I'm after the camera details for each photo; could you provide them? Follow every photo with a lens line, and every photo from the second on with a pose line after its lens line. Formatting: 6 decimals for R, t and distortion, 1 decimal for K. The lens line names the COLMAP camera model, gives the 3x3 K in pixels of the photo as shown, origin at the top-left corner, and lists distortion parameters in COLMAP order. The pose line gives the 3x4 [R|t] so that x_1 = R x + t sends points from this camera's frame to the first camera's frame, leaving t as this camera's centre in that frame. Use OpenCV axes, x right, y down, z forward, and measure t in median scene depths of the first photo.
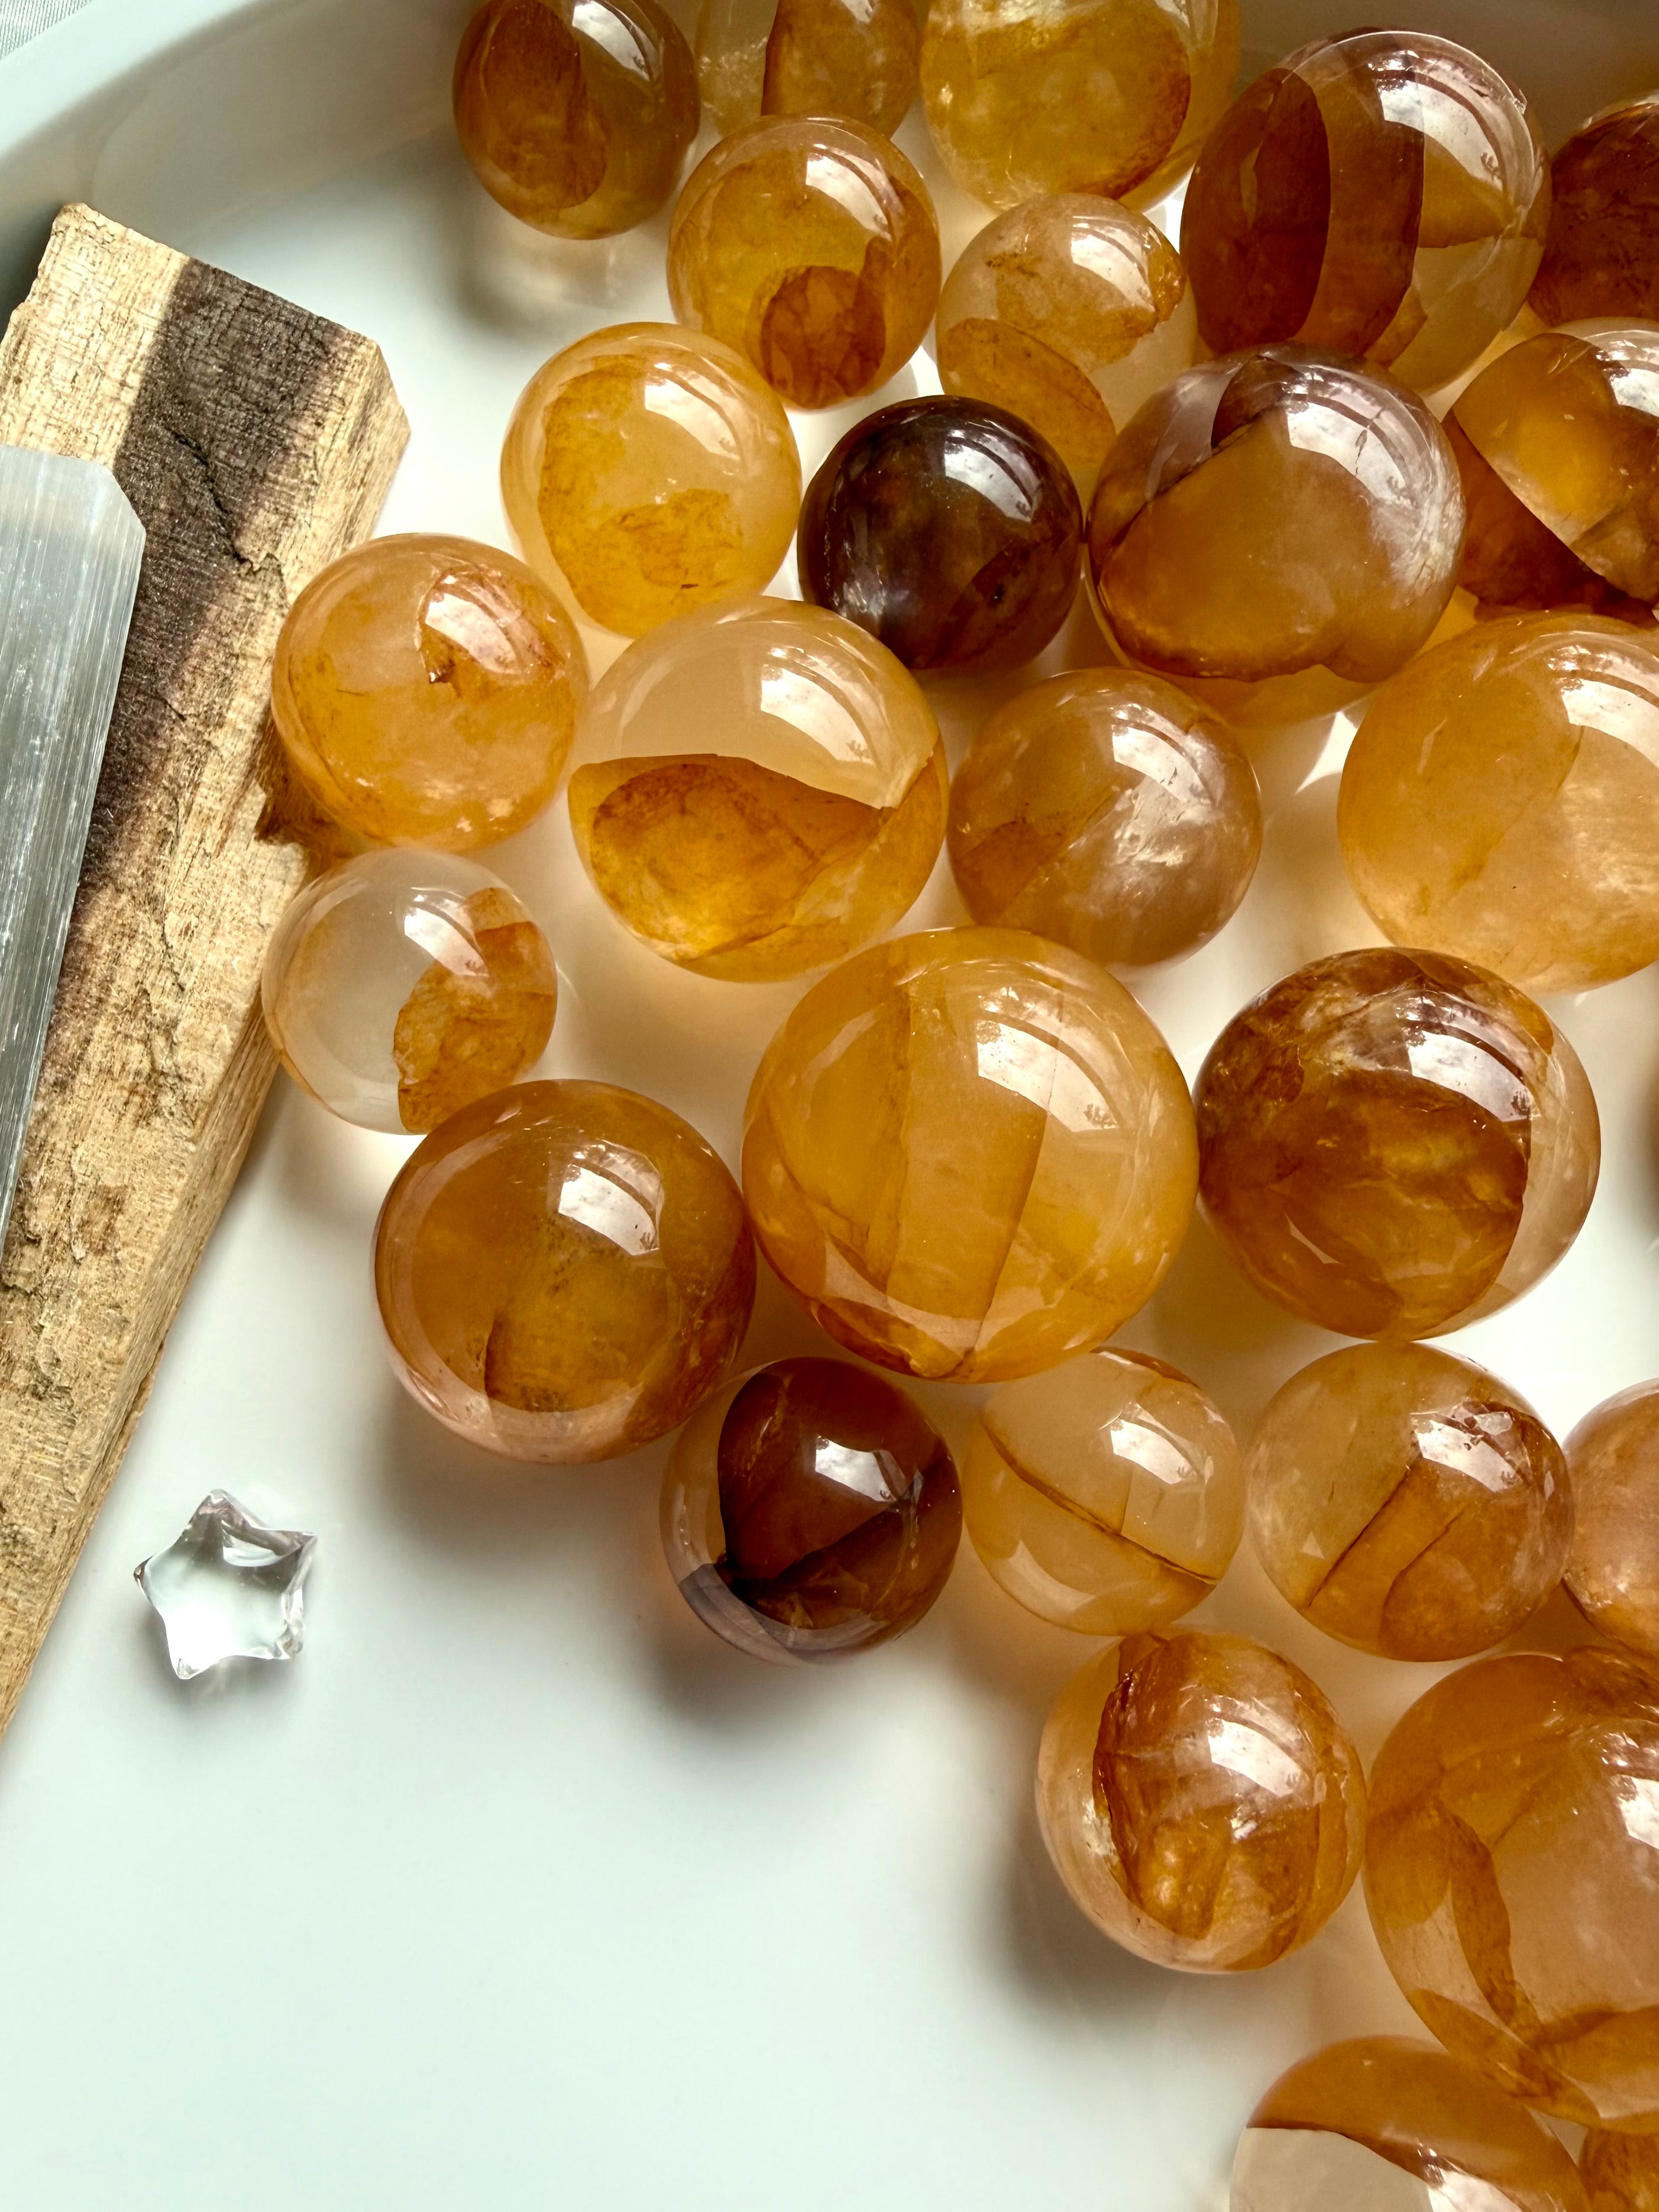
lens RADIAL K [[1633.6, 0, 829.5], [0, 1633.6, 1106.0], [0, 0, 1]] dist [0.006243, 0.005967]
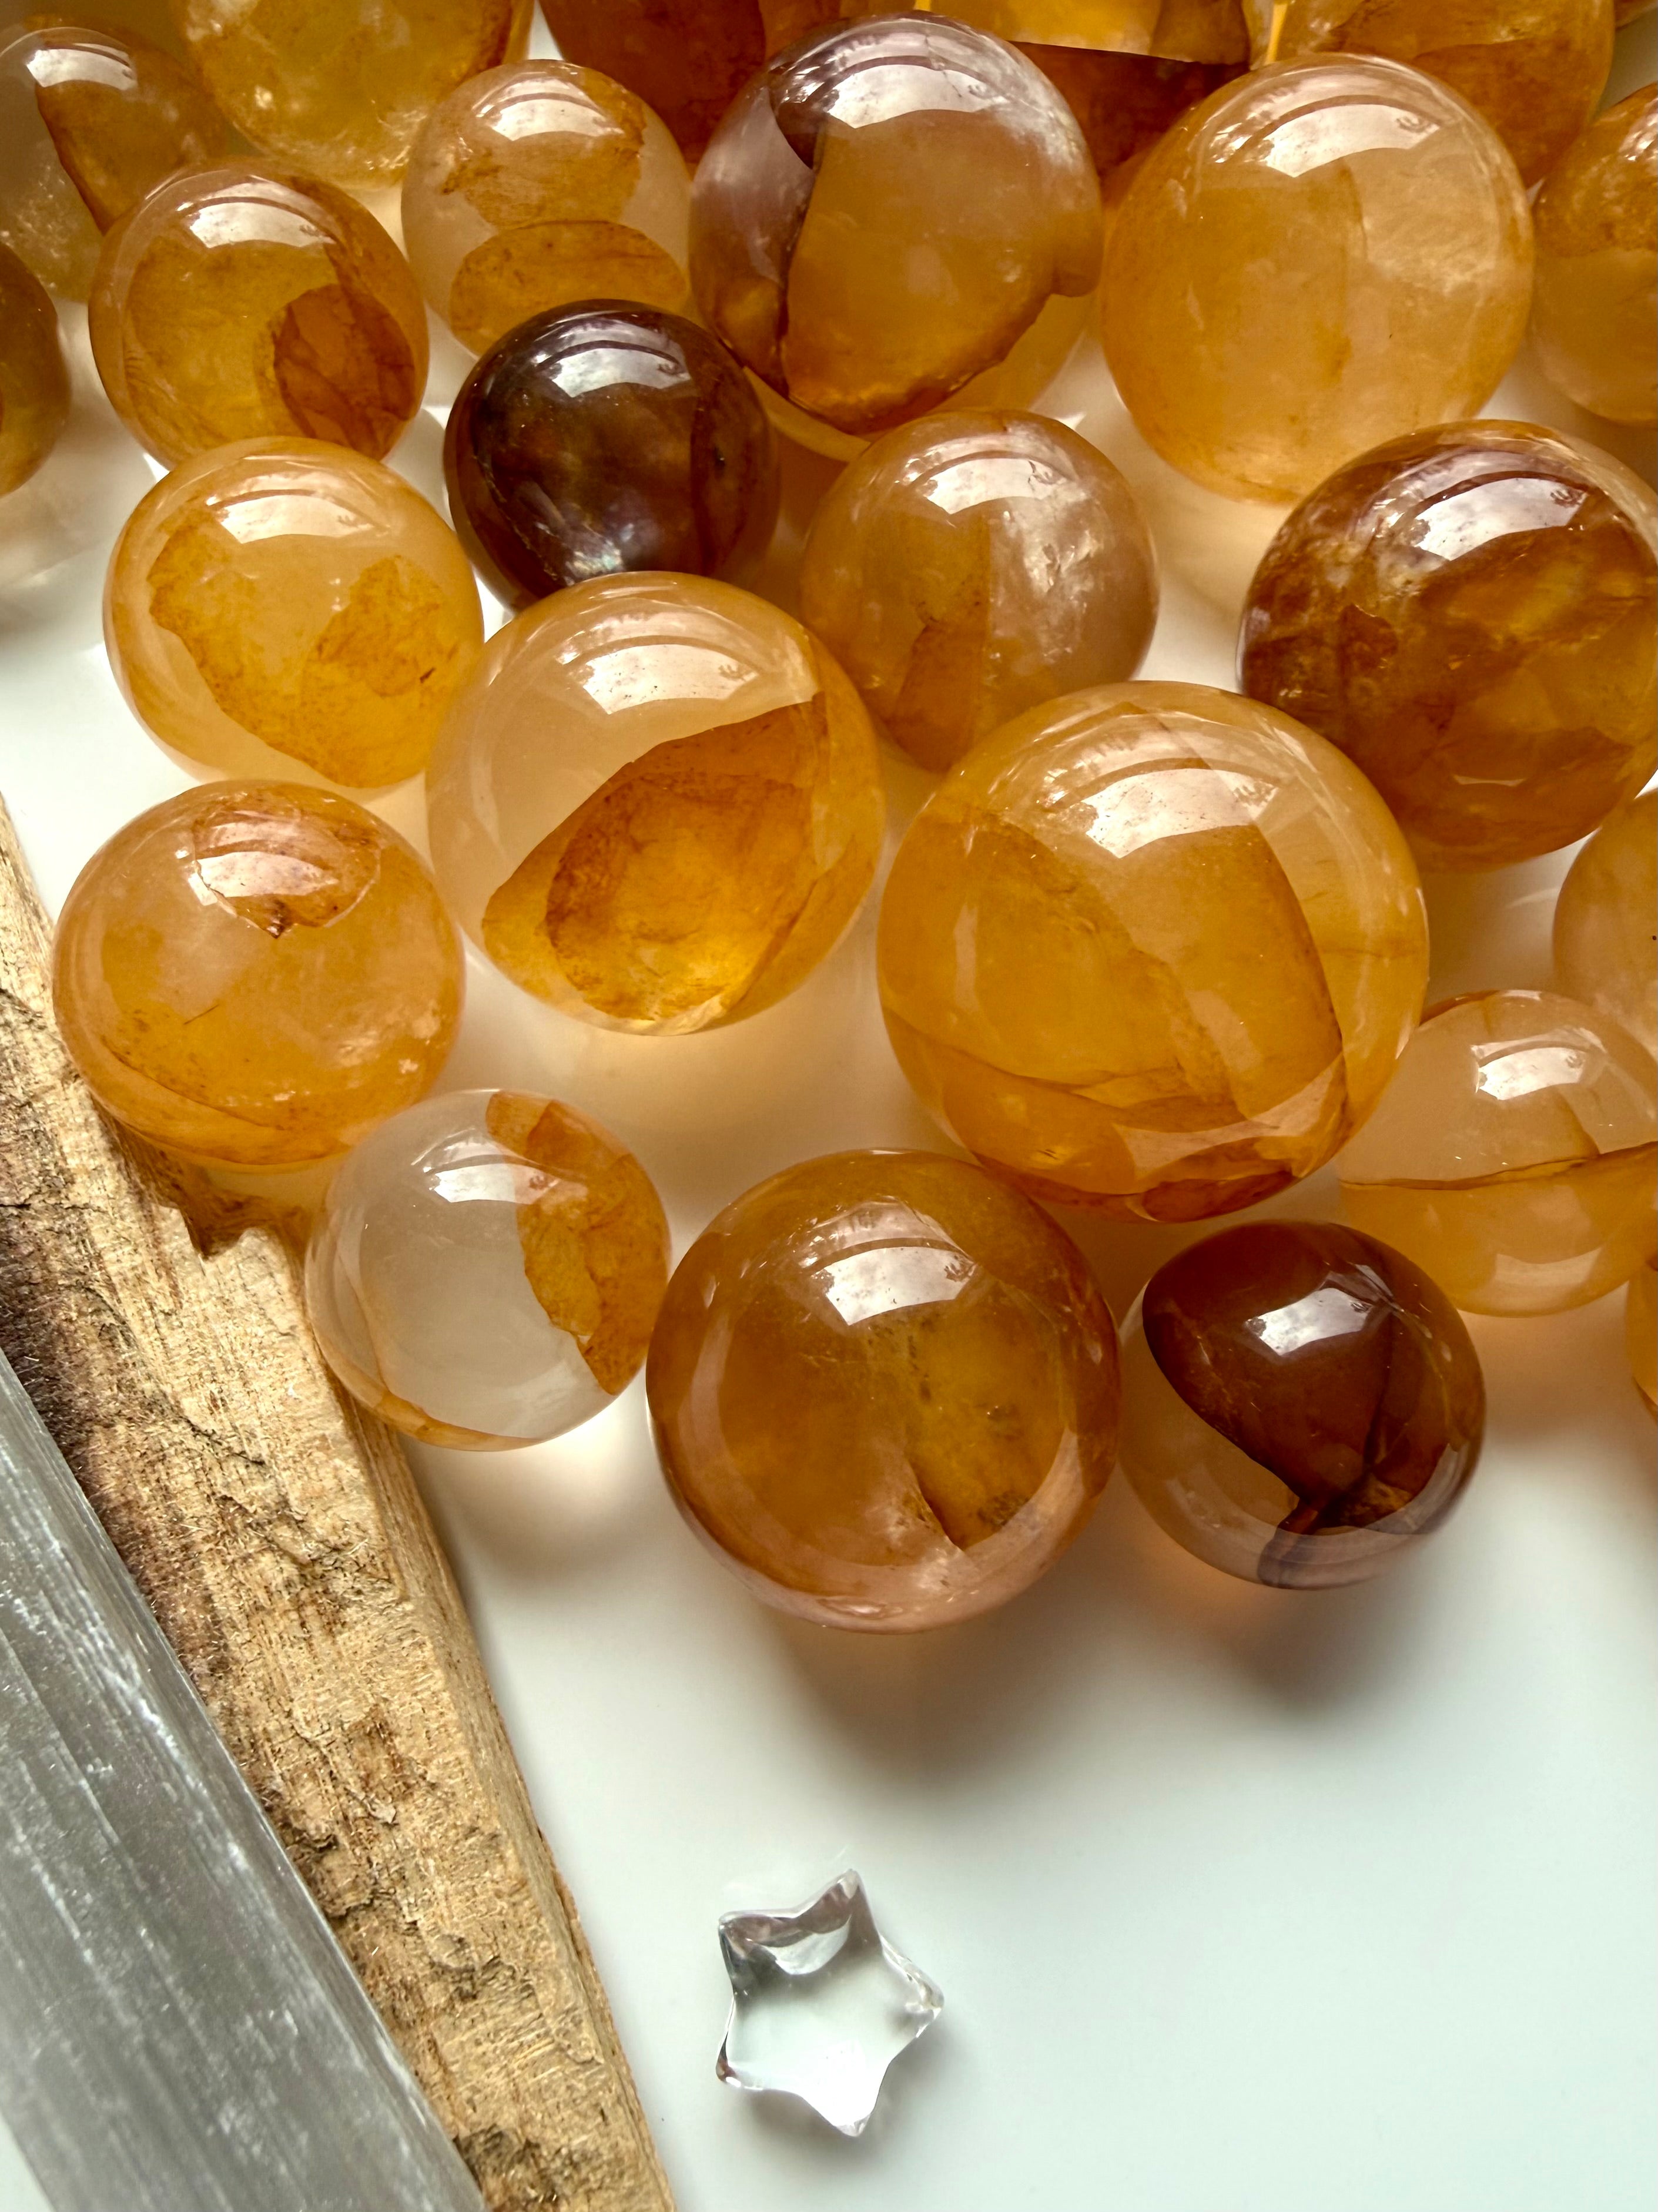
lens RADIAL K [[1633.7, 0, 829.0], [0, 1633.7, 1106.0], [0, 0, 1]] dist [0.006243, 0.005967]
pose [[0.737054, -0.653202, 0.173432, -0.222527], [0.664354, 0.747370, -0.008541, -0.012674], [-0.124039, 0.121515, 0.984809, 0.185603]]
